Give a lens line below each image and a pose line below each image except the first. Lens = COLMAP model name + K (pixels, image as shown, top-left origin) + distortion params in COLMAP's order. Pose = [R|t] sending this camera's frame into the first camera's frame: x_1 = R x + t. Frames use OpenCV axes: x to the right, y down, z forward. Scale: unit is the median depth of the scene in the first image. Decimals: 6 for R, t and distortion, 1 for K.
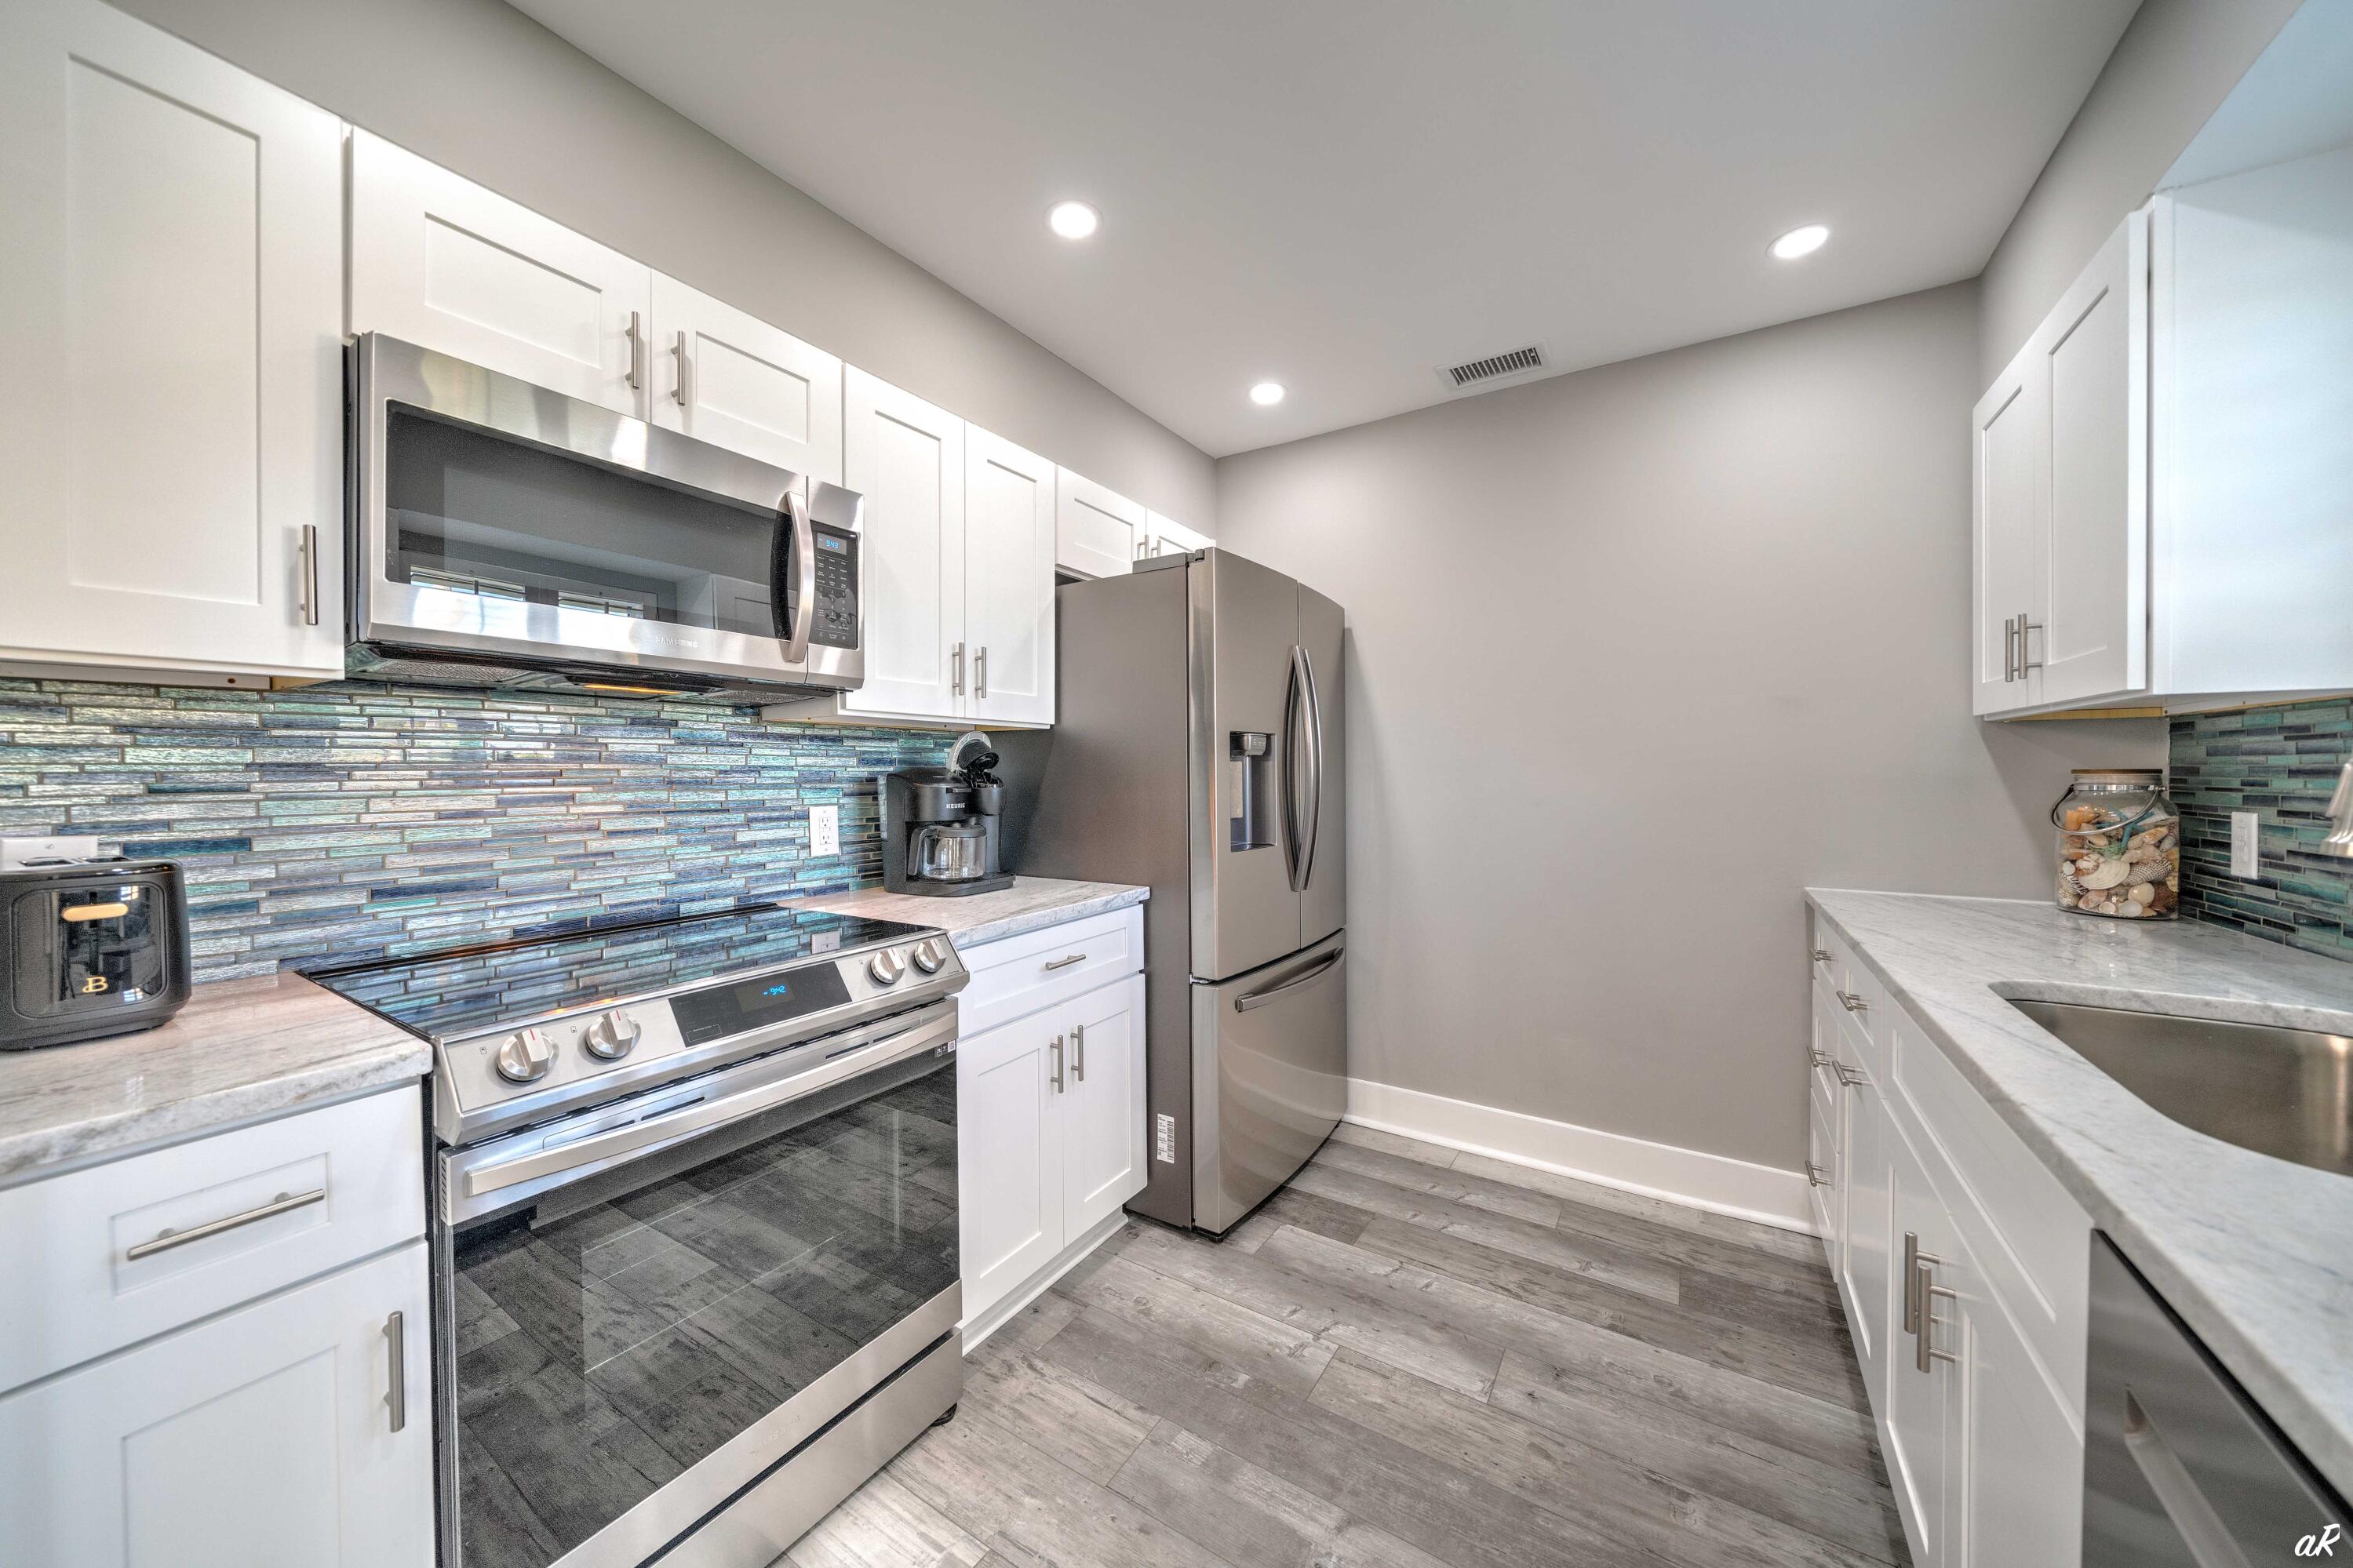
lens RADIAL K [[815.8, 0, 1172.4], [0, 815.8, 779.0], [0, 0, 1]] dist [-0.000950, -0.000013]
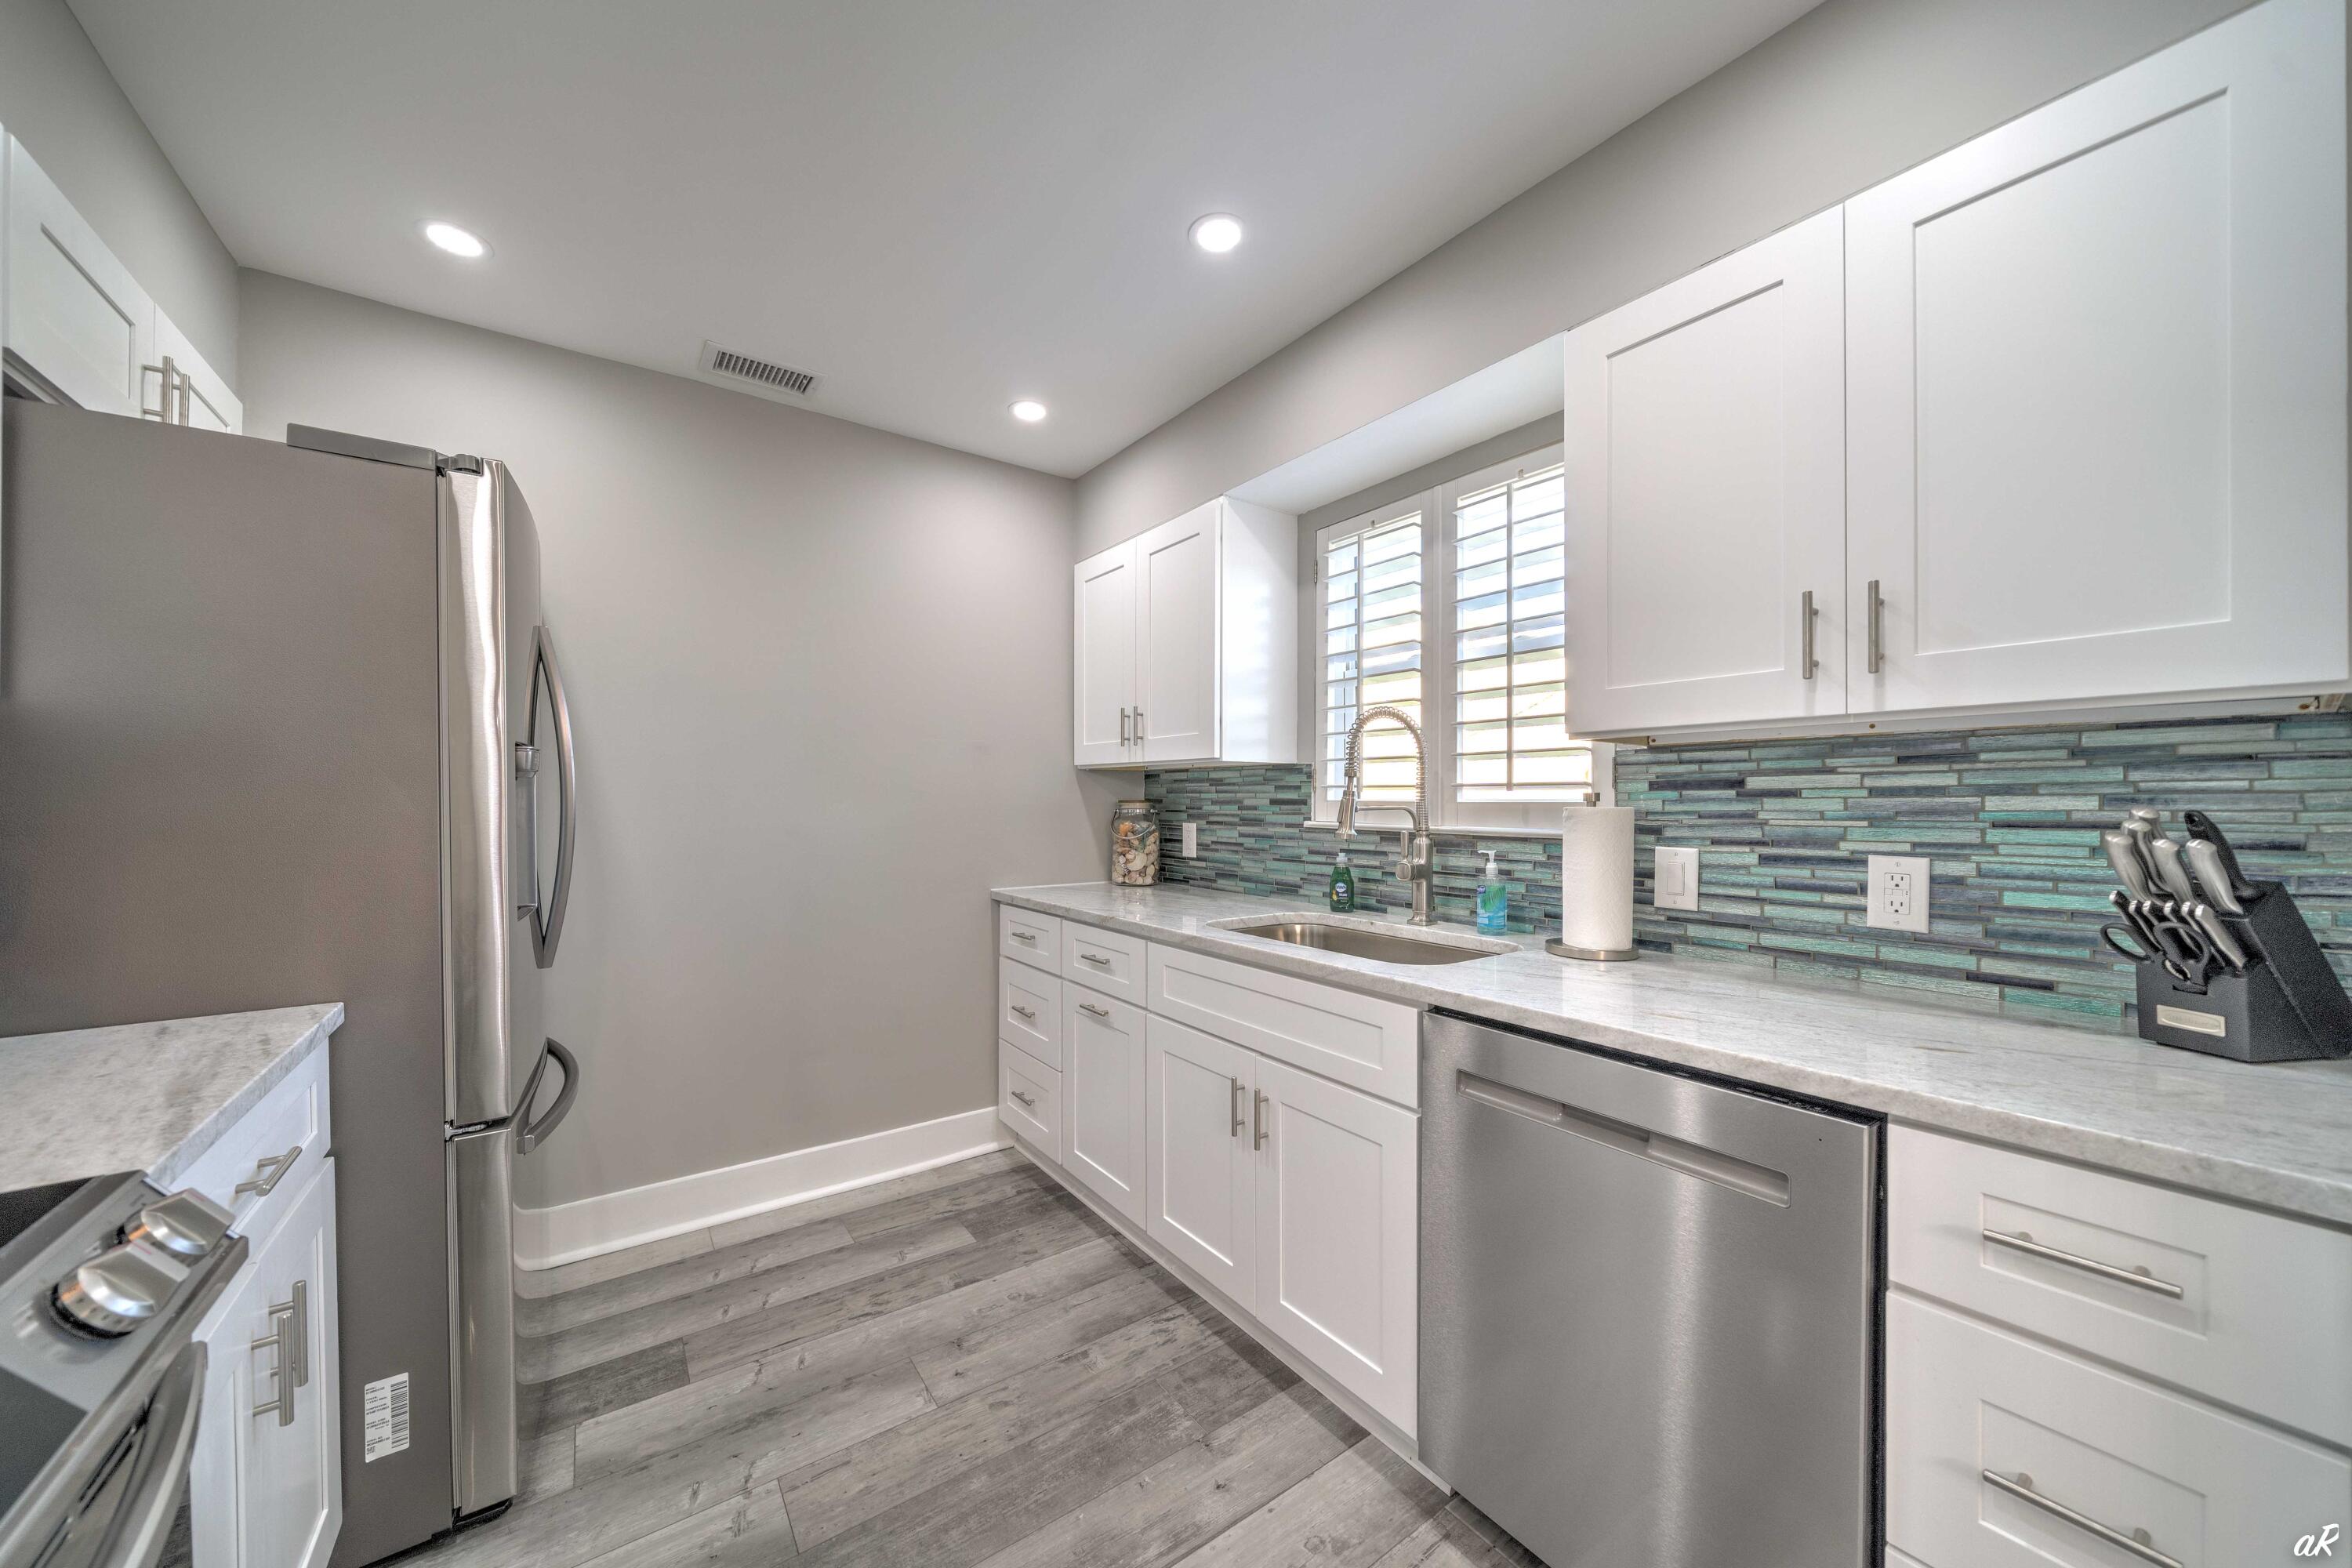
lens RADIAL K [[815.5, 0, 1170.5], [0, 815.5, 801.1], [0, 0, 1]] dist [-0.000950, -0.000013]
pose [[0.372858, -0.000802, 0.927888, -0.407119], [0.006197, 0.999979, -0.001626, -0.006307], [-0.927868, 0.006356, 0.372855, 0.284120]]
